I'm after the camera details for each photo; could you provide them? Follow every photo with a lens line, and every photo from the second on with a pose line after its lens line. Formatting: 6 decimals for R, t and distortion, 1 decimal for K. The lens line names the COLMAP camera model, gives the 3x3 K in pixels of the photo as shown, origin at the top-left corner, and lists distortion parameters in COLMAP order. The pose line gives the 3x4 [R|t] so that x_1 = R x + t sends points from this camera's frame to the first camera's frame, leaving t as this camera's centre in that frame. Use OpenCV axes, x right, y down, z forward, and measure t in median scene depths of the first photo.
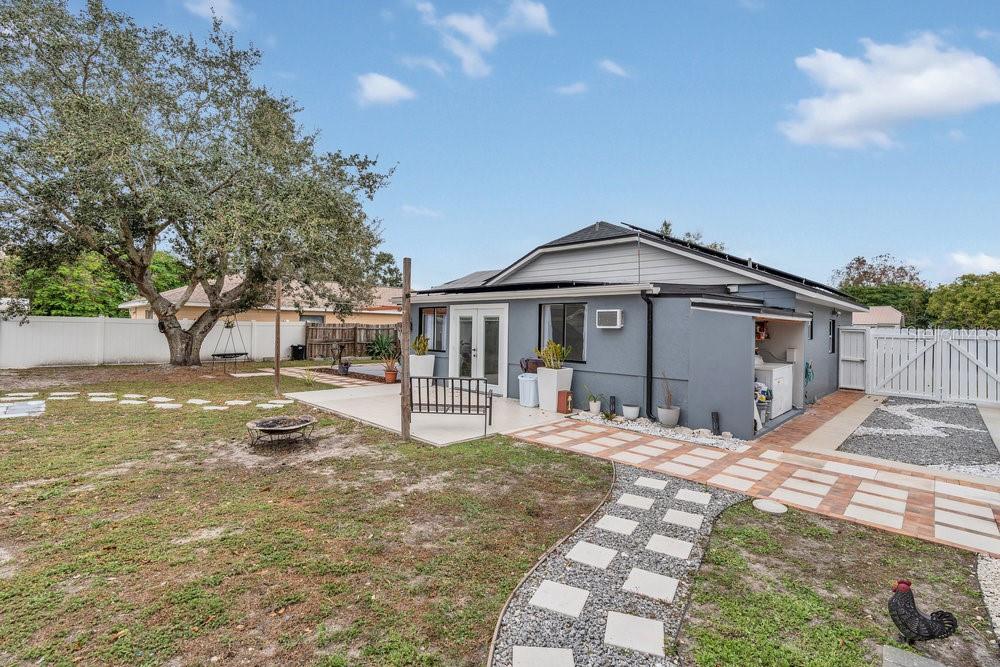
lens RADIAL K [[457.6, 0, 500.2], [0, 457.6, 325.9], [0, 0, 1]] dist [-0.002233, -0.000089]
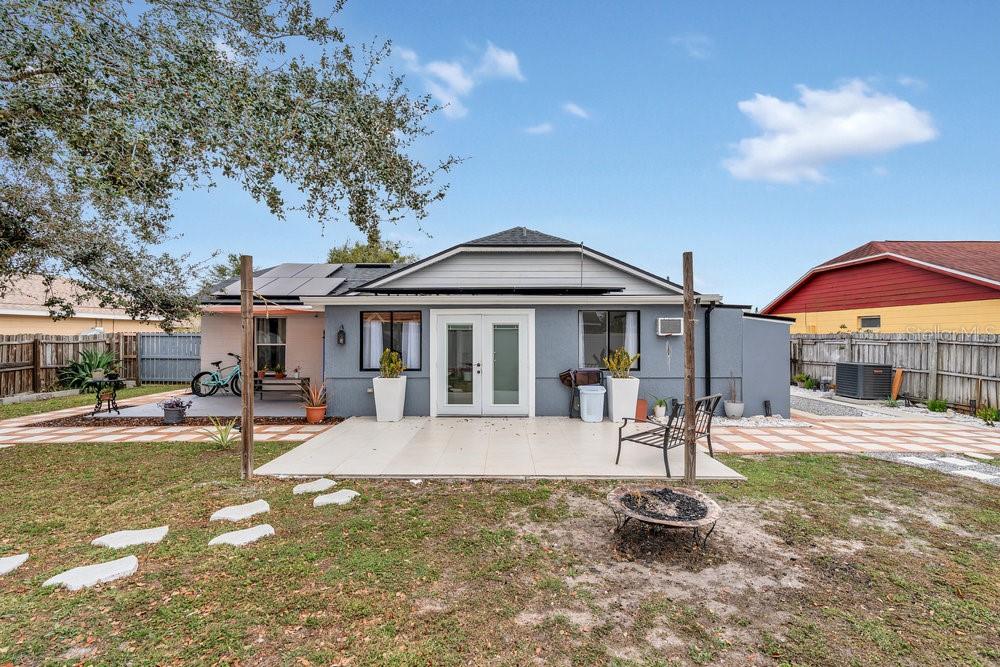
lens RADIAL K [[441.8, 0, 500.0], [0, 441.8, 333.5], [0, 0, 1]] dist [-0.001541, -0.000232]
pose [[0.713204, -0.019736, 0.700679, -0.568417], [0.012181, 0.999802, 0.015763, -0.015130], [-0.700851, -0.002707, 0.713303, 0.402122]]
